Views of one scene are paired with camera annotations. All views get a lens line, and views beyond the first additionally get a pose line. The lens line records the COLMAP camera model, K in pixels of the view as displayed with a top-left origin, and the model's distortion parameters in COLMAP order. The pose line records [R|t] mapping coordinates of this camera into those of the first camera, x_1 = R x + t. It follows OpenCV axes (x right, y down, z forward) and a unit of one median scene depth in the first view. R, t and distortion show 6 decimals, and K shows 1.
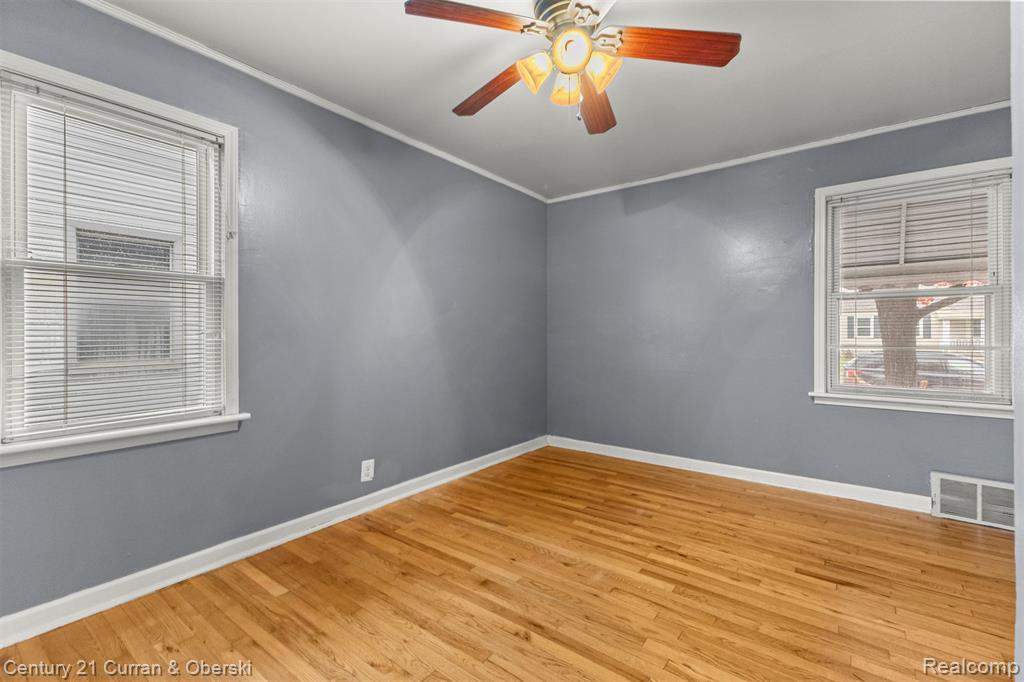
lens RADIAL K [[447.0, 0, 512.0], [0, 447.0, 341.0], [0, 0, 1]] dist [0.007075, -0.000120]
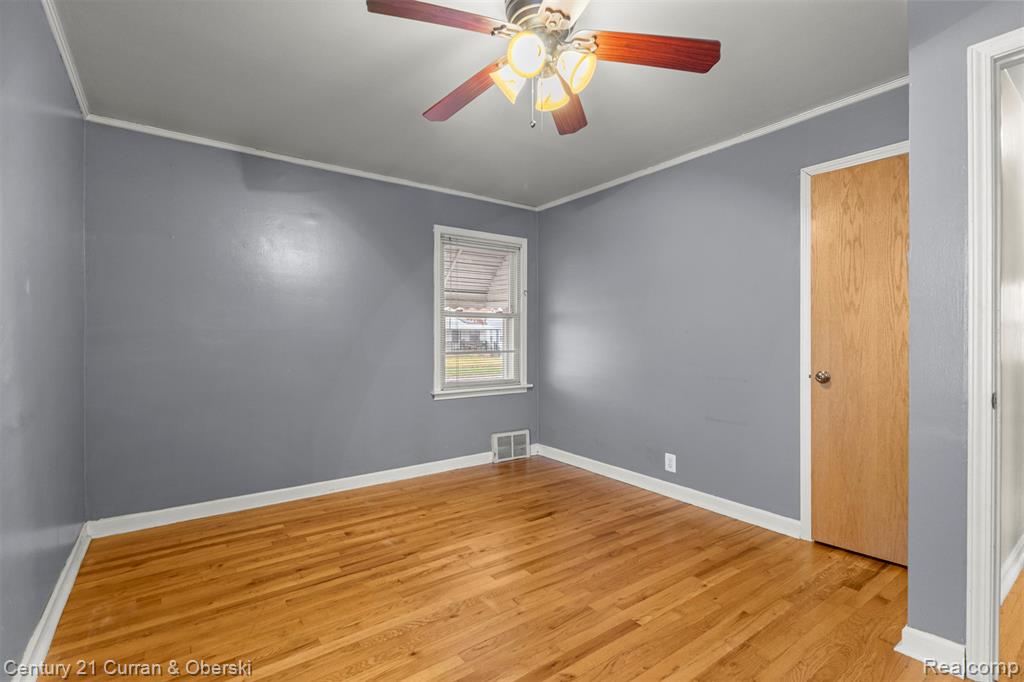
lens RADIAL K [[466.9, 0, 512.0], [0, 466.9, 341.0], [0, 0, 1]] dist [-0.002413, -0.000049]
pose [[0.280719, -0.001849, 0.959788, -0.547693], [0.018024, 0.999832, -0.003345, -0.014970], [-0.959621, 0.018239, 0.280706, 0.498221]]
